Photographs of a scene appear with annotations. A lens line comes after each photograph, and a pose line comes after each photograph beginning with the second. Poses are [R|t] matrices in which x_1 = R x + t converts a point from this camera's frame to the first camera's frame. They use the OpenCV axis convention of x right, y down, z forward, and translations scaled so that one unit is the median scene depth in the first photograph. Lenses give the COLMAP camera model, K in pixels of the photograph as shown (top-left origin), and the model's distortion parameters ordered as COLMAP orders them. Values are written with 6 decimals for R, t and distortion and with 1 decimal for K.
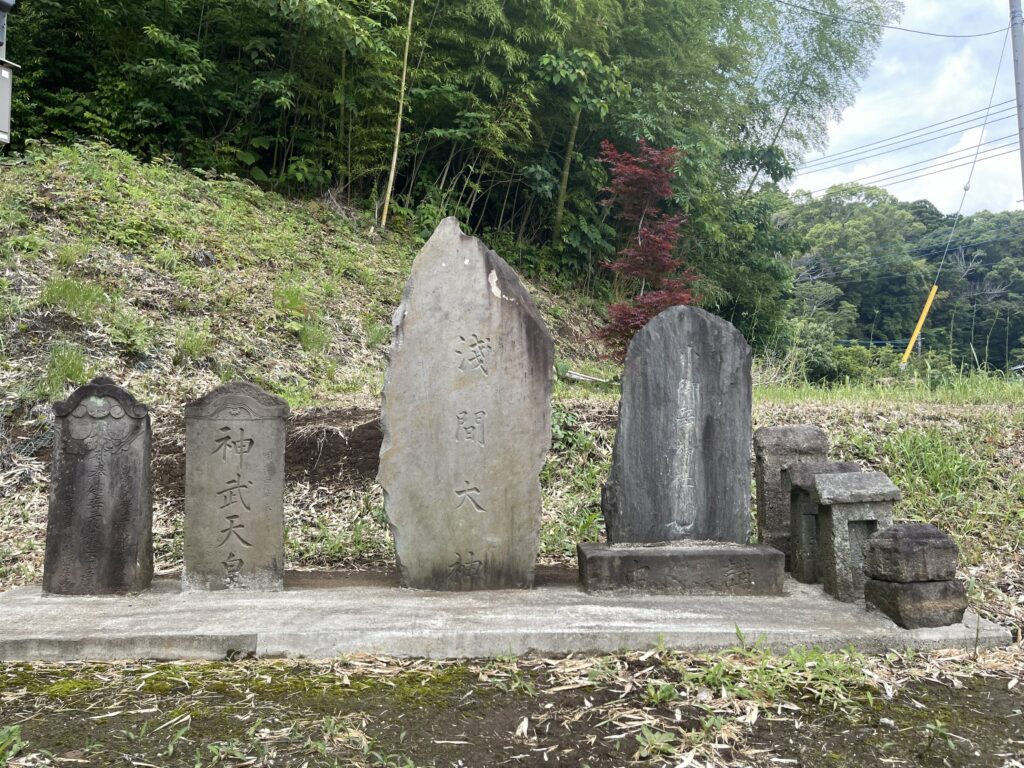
lens RADIAL K [[809.1, 0, 515.4], [0, 809.1, 382.9], [0, 0, 1]] dist [0.066847, -0.089486]
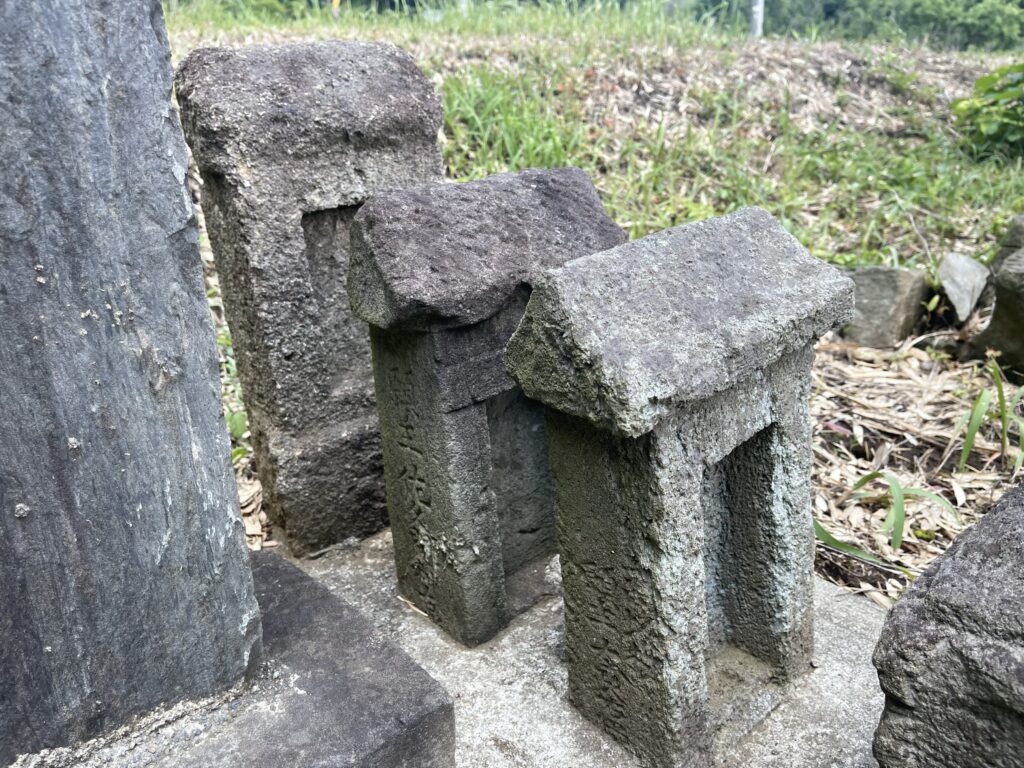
lens RADIAL K [[809.1, 0, 512.4], [0, 809.1, 383.3], [0, 0, 1]] dist [0.066847, -0.089486]
pose [[0.777653, -0.252330, 0.575834, 0.231367], [0.010925, 0.921208, 0.388918, 0.059309], [-0.628598, -0.296152, 0.719137, 0.817642]]
